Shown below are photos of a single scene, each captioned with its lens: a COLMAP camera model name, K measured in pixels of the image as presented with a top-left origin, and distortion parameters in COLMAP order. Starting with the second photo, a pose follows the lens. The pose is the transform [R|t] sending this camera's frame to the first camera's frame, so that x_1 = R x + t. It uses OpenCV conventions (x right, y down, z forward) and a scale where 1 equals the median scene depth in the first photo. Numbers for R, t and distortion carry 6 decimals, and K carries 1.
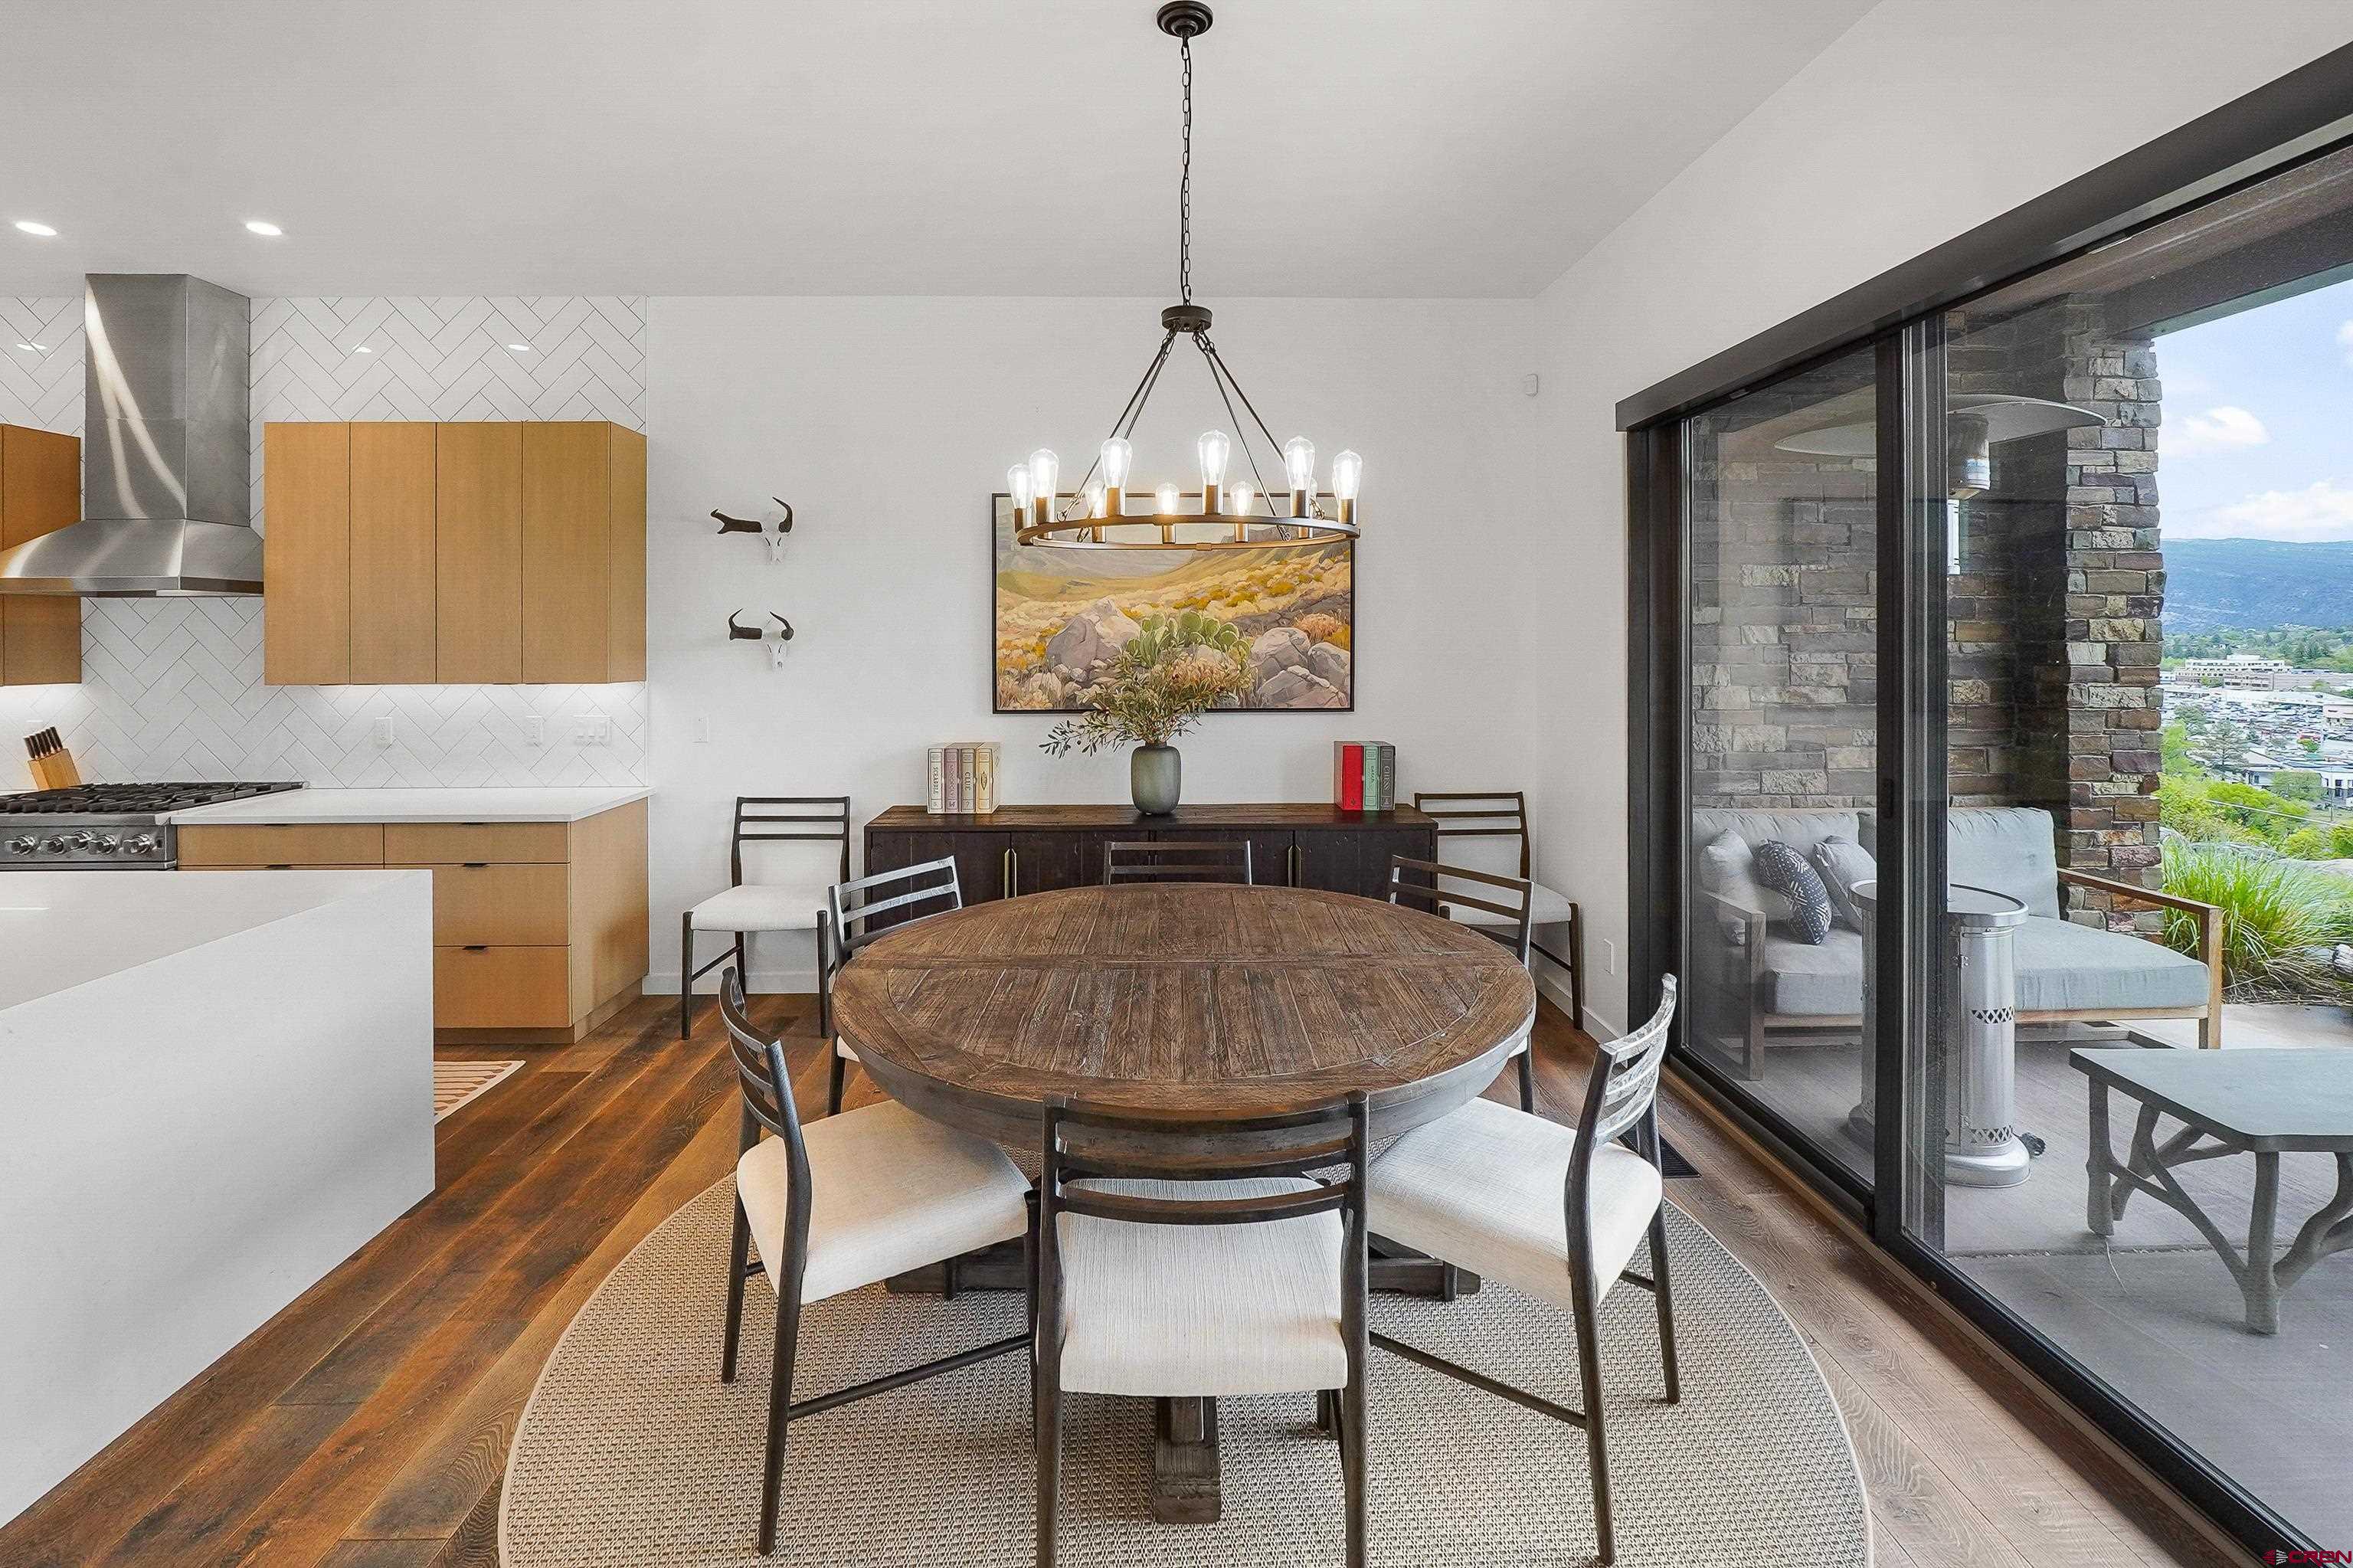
lens RADIAL K [[1034.5, 0, 1170.3], [0, 1034.5, 646.0], [0, 0, 1]] dist [-0.014884, 0.005203]
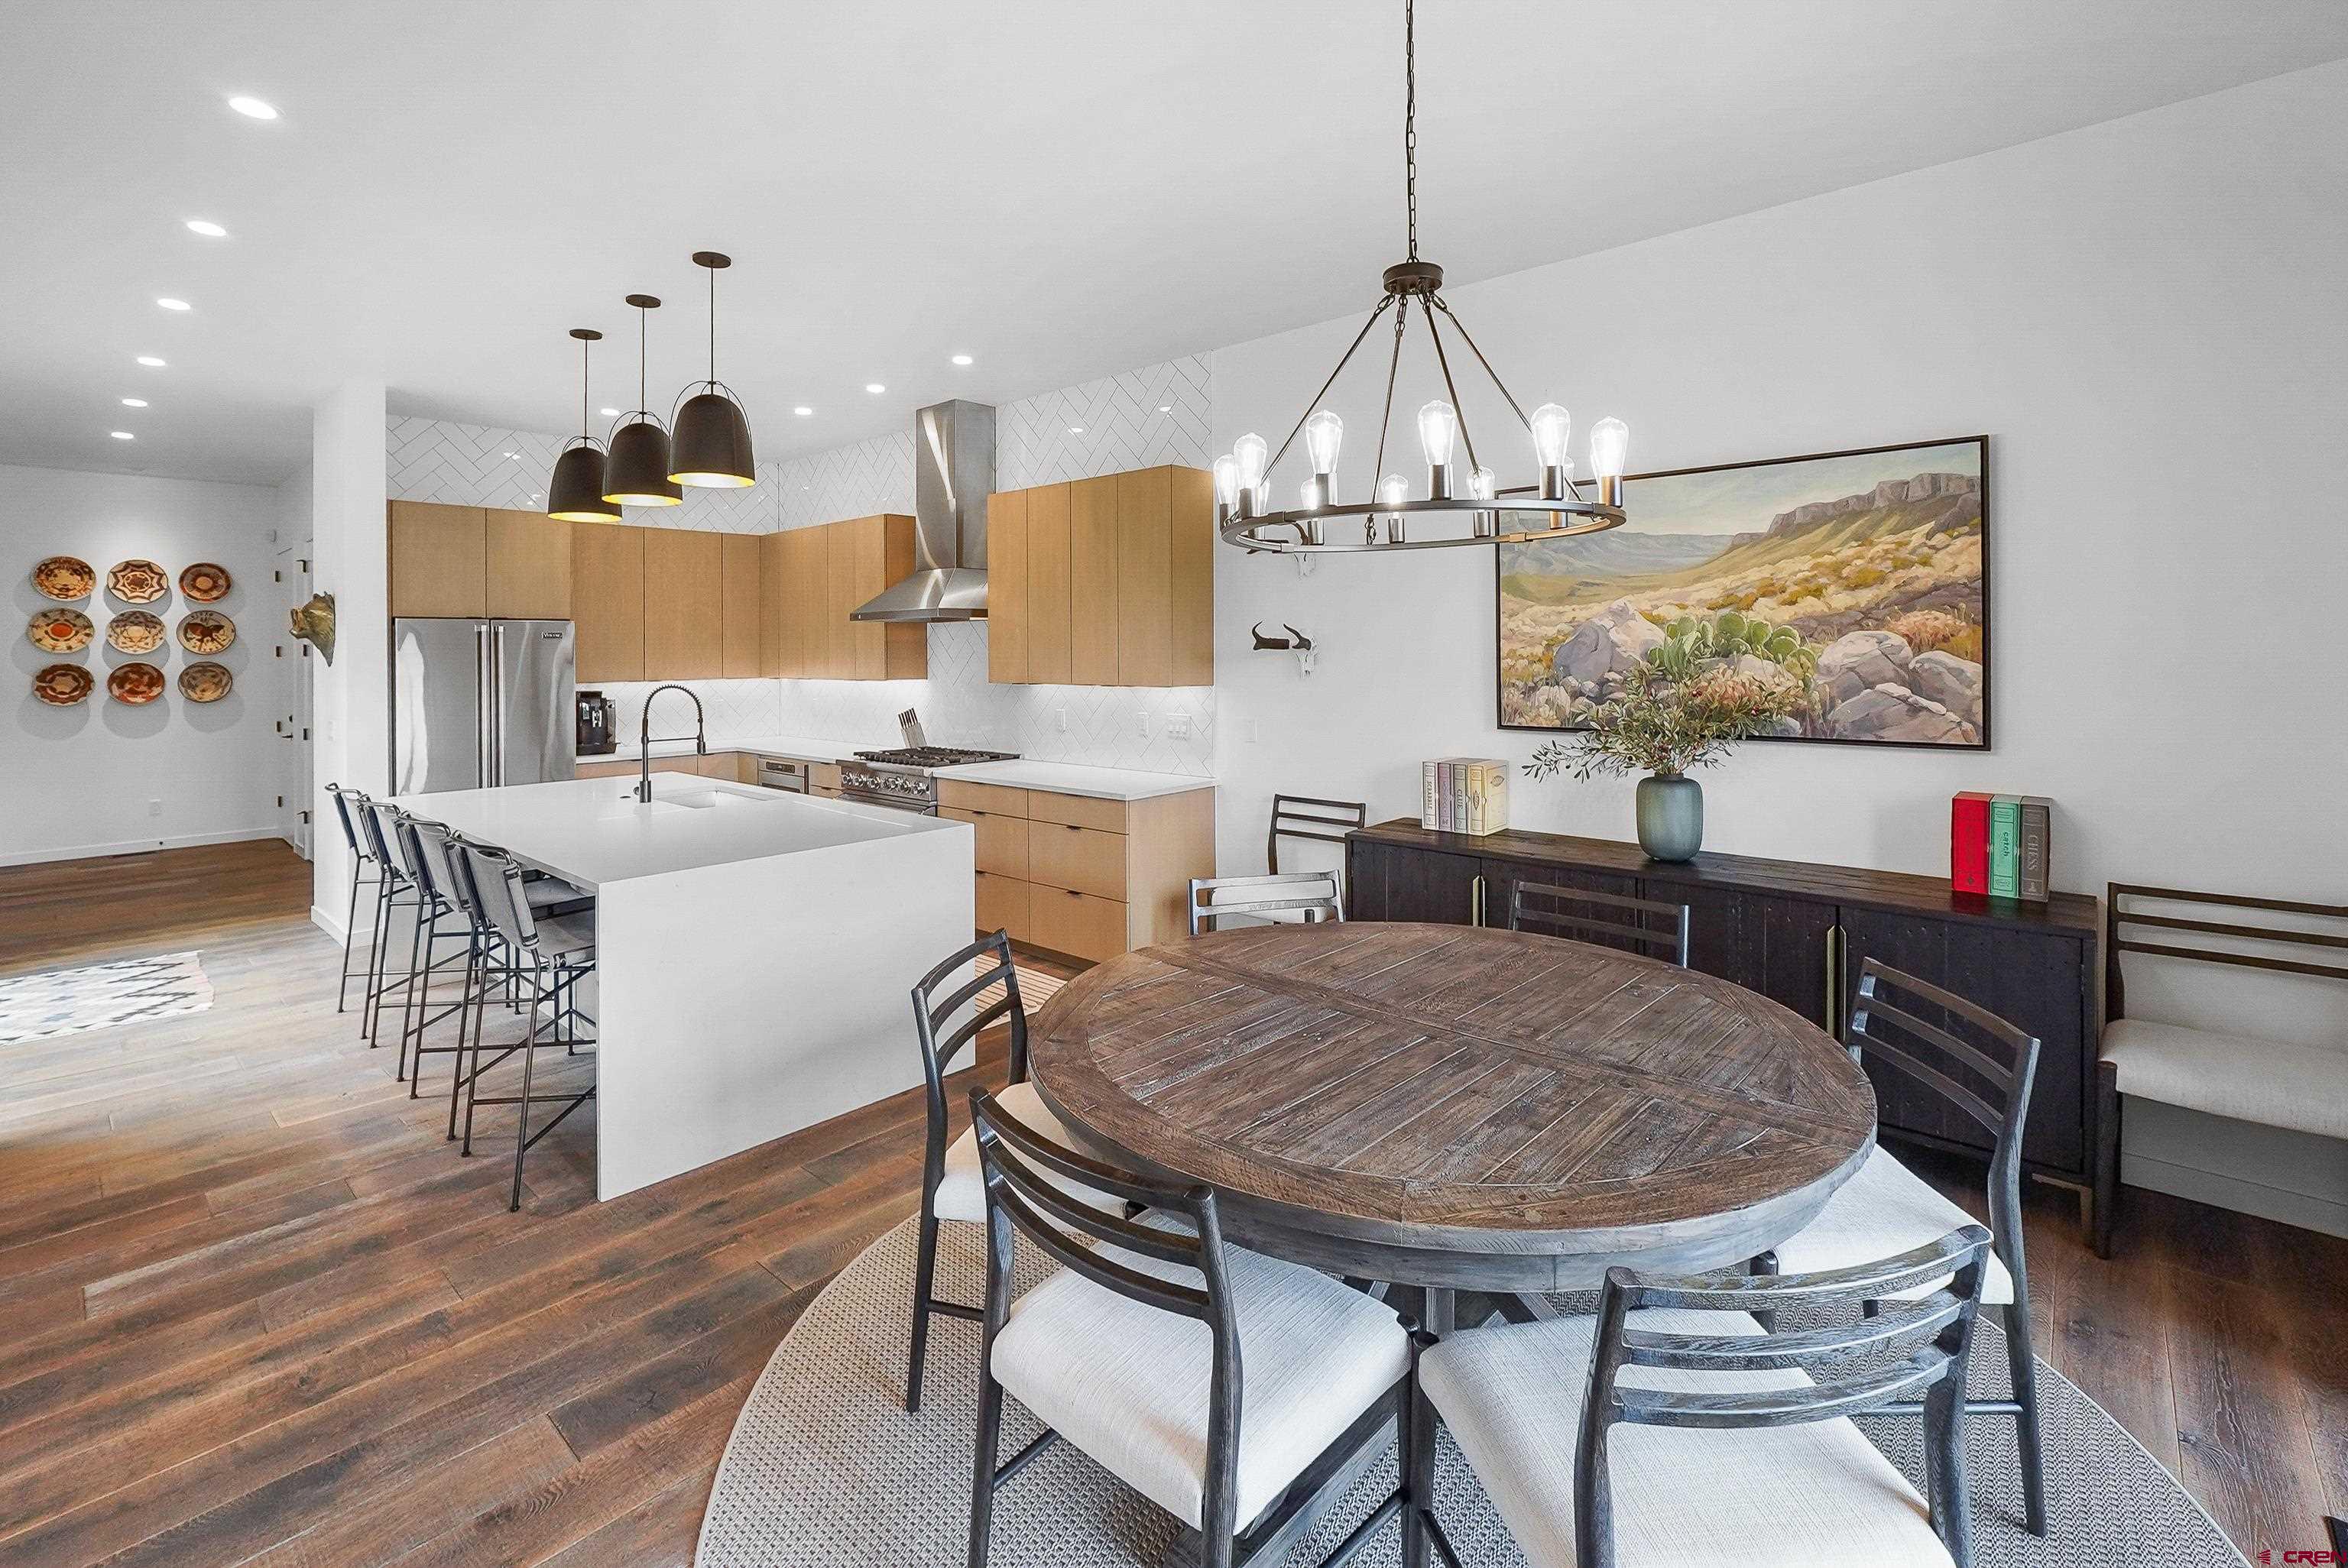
lens RADIAL K [[1042.9, 0, 1180.6], [0, 1042.9, 652.1], [0, 0, 1]] dist [-0.014585, 0.000266]
pose [[0.732051, -0.001096, -0.681249, 0.256915], [-0.001052, 0.999996, -0.002739, -0.000258], [0.681249, 0.002722, 0.732046, 0.127329]]
